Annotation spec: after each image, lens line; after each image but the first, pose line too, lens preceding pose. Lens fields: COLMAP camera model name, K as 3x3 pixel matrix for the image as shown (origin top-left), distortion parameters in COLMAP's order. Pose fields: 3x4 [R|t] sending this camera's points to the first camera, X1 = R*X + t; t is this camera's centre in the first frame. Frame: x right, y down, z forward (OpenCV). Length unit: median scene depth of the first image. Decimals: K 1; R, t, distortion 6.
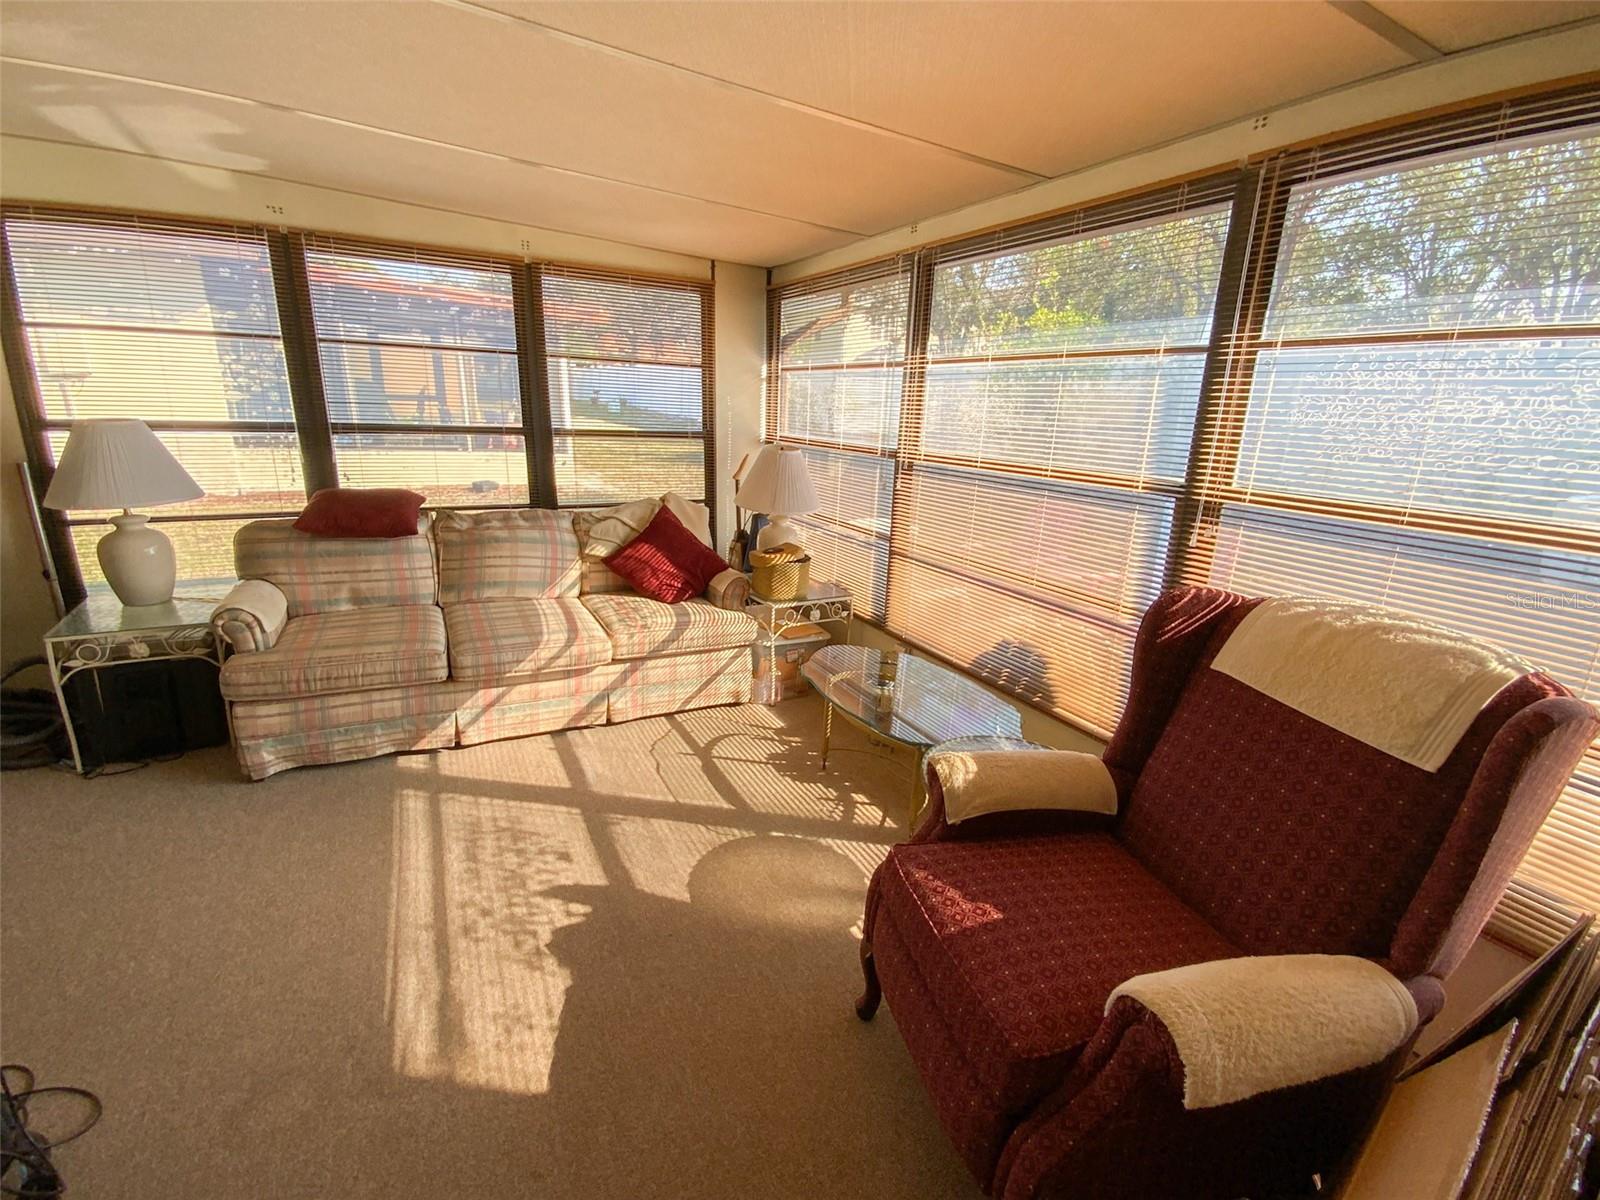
lens RADIAL K [[709.9, 0, 797.5], [0, 709.9, 599.0], [0, 0, 1]] dist [0.000671, 0.000352]
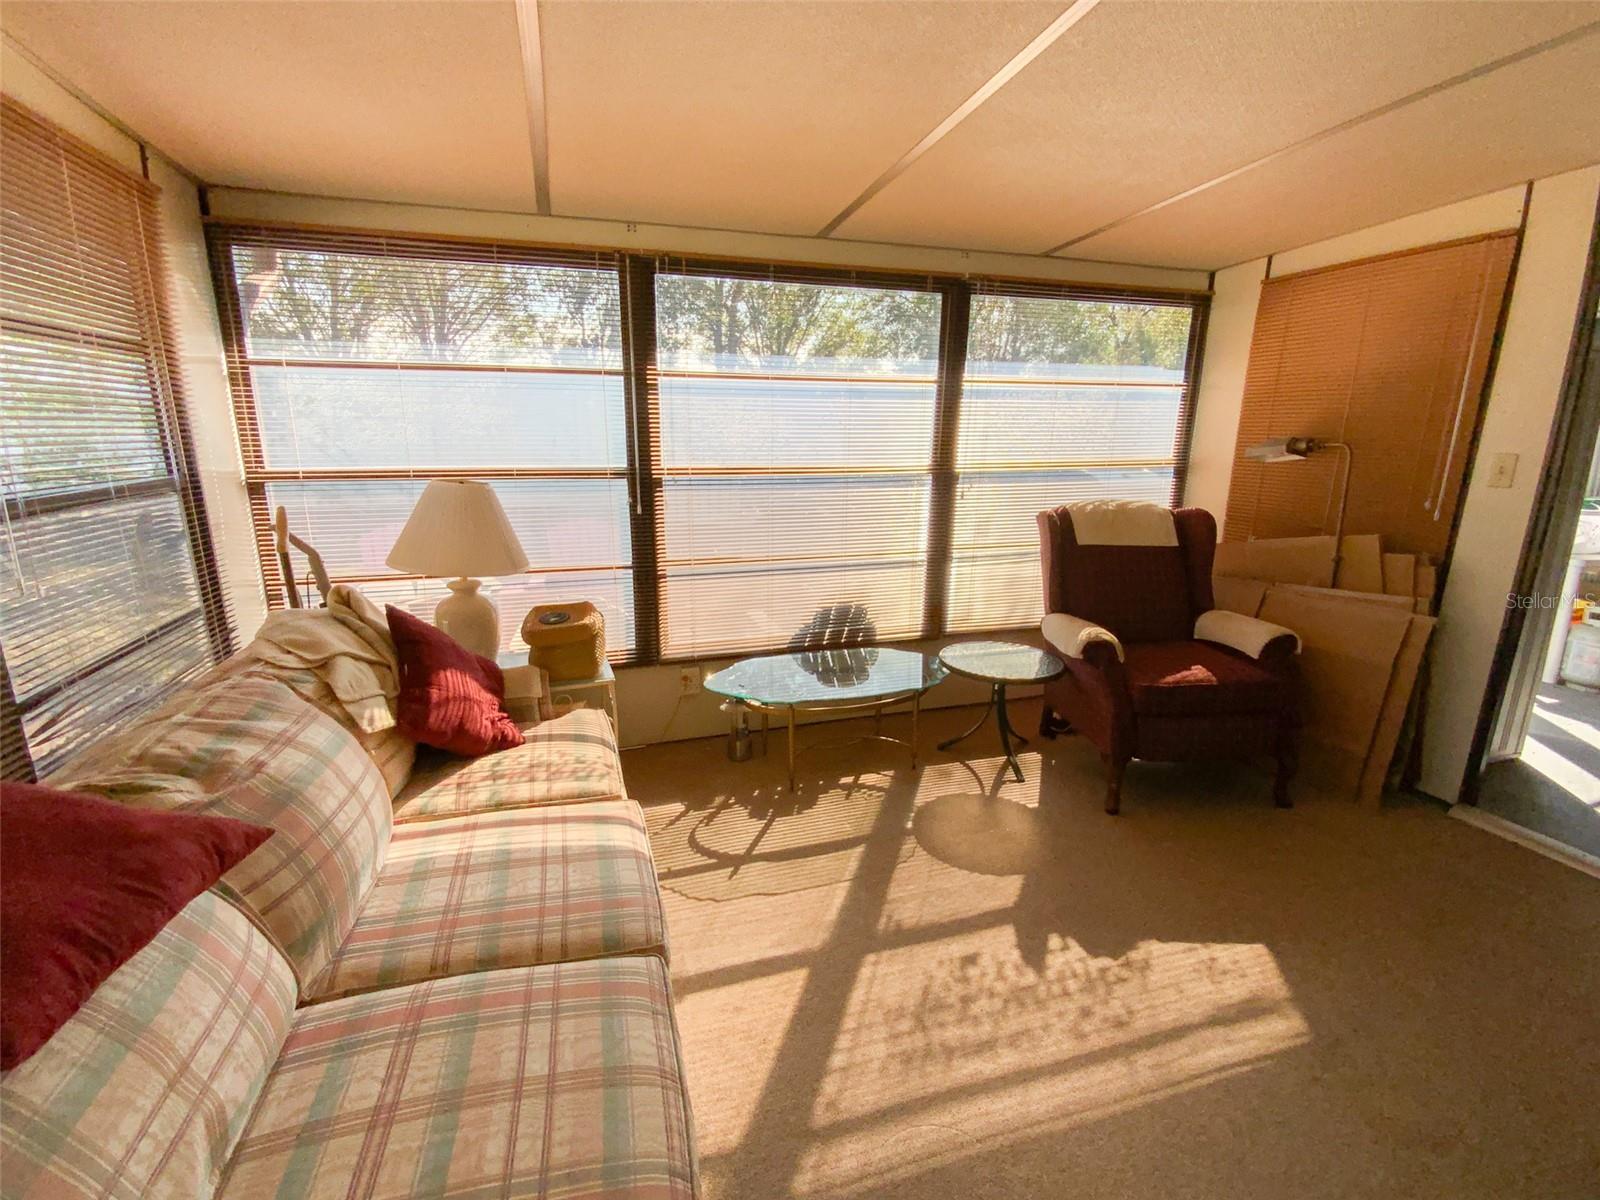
lens RADIAL K [[709.9, 0, 793.1], [0, 709.9, 599.6], [0, 0, 1]] dist [0.000671, 0.000352]
pose [[0.195776, -0.265931, 0.943903, -1.029999], [0.267935, 0.940411, 0.209374, -0.267262], [-0.943336, 0.211915, 0.255362, 0.872176]]
